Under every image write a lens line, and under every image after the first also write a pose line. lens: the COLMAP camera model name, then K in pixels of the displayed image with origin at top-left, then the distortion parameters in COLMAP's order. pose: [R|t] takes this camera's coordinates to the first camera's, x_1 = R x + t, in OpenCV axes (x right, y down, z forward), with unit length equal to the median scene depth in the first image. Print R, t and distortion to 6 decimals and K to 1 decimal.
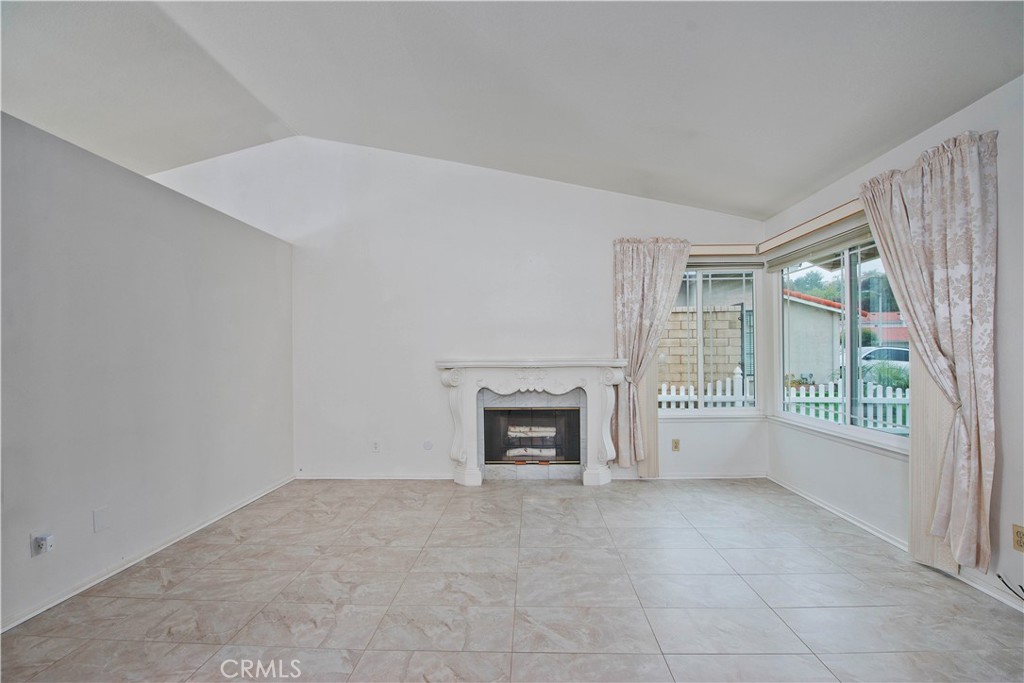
lens RADIAL K [[405.0, 0, 523.1], [0, 405.0, 356.2], [0, 0, 1]] dist [-0.015547, -0.002843]
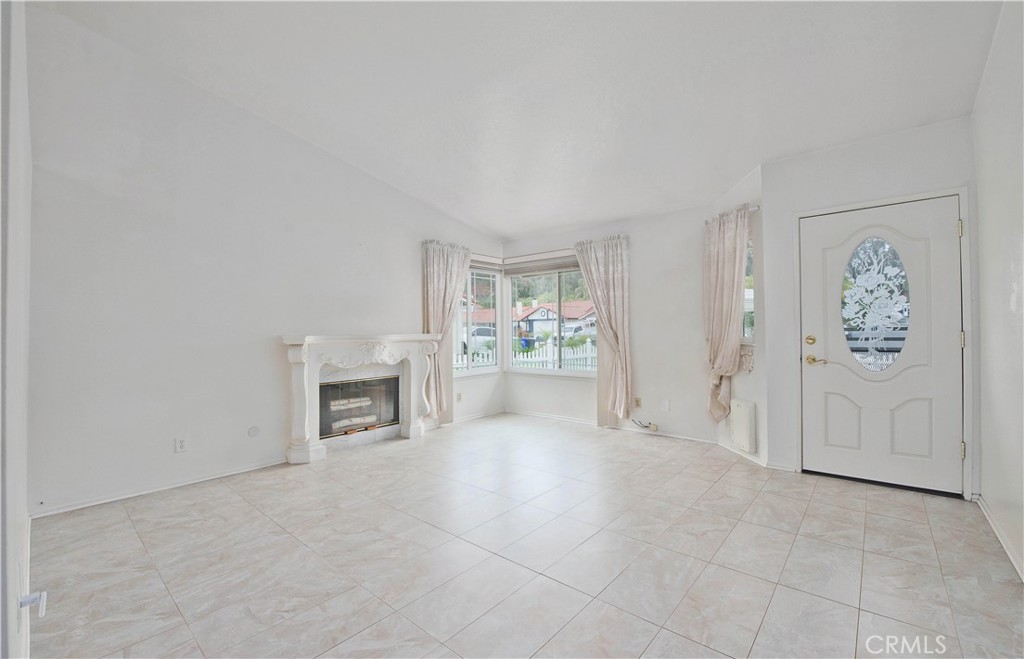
lens RADIAL K [[421.4, 0, 514.0], [0, 421.4, 328.0], [0, 0, 1]] dist [-0.021218, -0.000756]
pose [[0.641960, 0.000631, 0.766738, -0.624634], [0.009672, 0.999913, -0.008921, 0.001949], [-0.766677, 0.013143, 0.641899, -0.054057]]
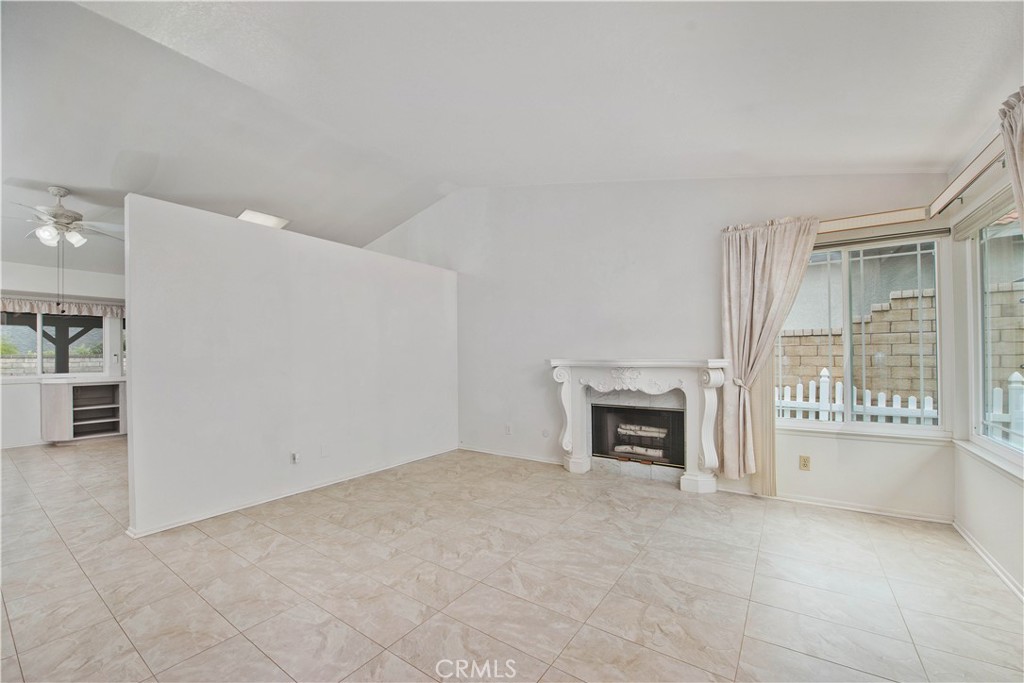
lens RADIAL K [[405.0, 0, 516.2], [0, 405.0, 352.2], [0, 0, 1]] dist [-0.015547, -0.002843]
pose [[0.843728, -0.002605, -0.536765, 0.337693], [-0.002589, 0.999957, -0.008922, 0.000890], [0.536765, 0.008917, 0.843685, -0.021054]]
